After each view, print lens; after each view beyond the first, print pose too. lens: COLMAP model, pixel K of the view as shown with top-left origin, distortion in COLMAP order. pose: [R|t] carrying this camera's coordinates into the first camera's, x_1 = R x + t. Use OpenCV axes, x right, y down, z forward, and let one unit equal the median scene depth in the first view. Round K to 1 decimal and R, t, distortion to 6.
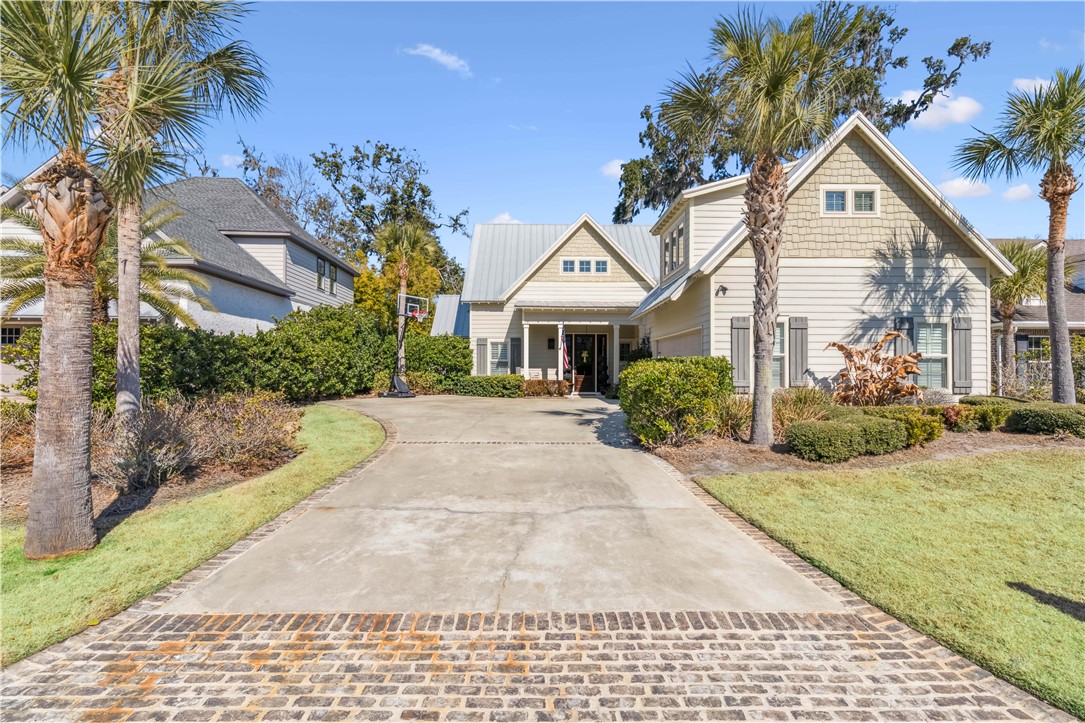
lens RADIAL K [[516.3, 0, 542.0], [0, 516.3, 350.8], [0, 0, 1]] dist [0.005026, 0.000485]
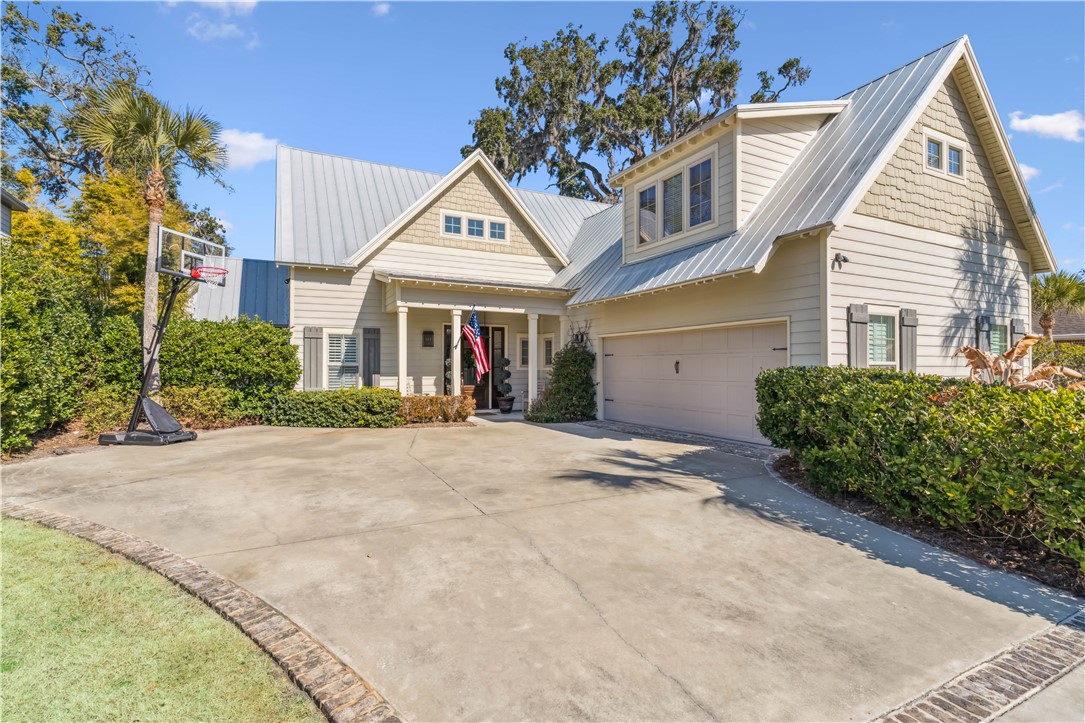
lens RADIAL K [[516.3, 0, 542.0], [0, 516.3, 350.8], [0, 0, 1]] dist [0.005026, 0.000485]
pose [[0.892326, 0.010994, 0.451257, -0.150247], [-0.014306, 0.999890, 0.003929, -0.003018], [-0.451164, -0.009962, 0.892386, 0.348457]]
